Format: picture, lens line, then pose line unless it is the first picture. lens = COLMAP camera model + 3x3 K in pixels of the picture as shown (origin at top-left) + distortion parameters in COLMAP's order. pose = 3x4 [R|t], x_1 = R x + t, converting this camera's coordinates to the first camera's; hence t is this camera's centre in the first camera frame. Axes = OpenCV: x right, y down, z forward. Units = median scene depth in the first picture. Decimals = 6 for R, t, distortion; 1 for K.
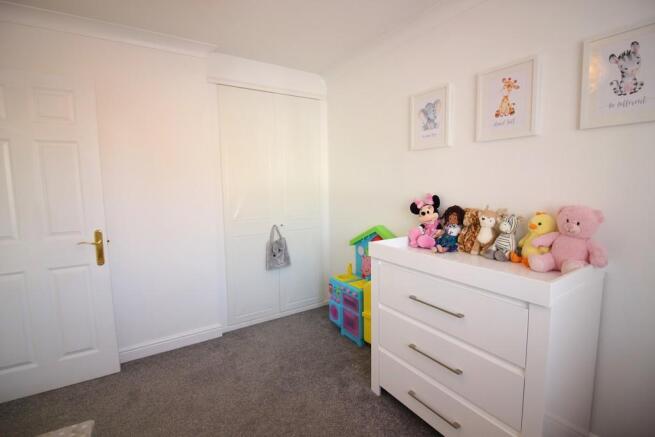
lens RADIAL K [[304.5, 0, 326.1], [0, 304.5, 215.5], [0, 0, 1]] dist [-0.006457, -0.001212]
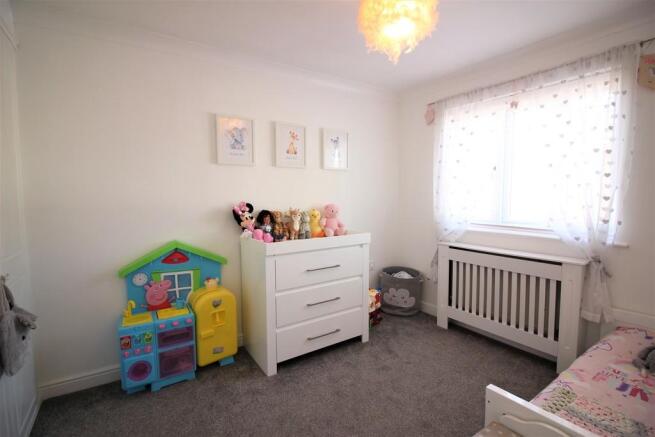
lens RADIAL K [[304.5, 0, 325.7], [0, 304.5, 217.6], [0, 0, 1]] dist [-0.006457, -0.001212]
pose [[-0.015095, -0.060266, 0.998068, -0.914089], [0.109932, 0.992031, 0.061565, -0.051281], [-0.993824, 0.110649, -0.008349, 0.713687]]
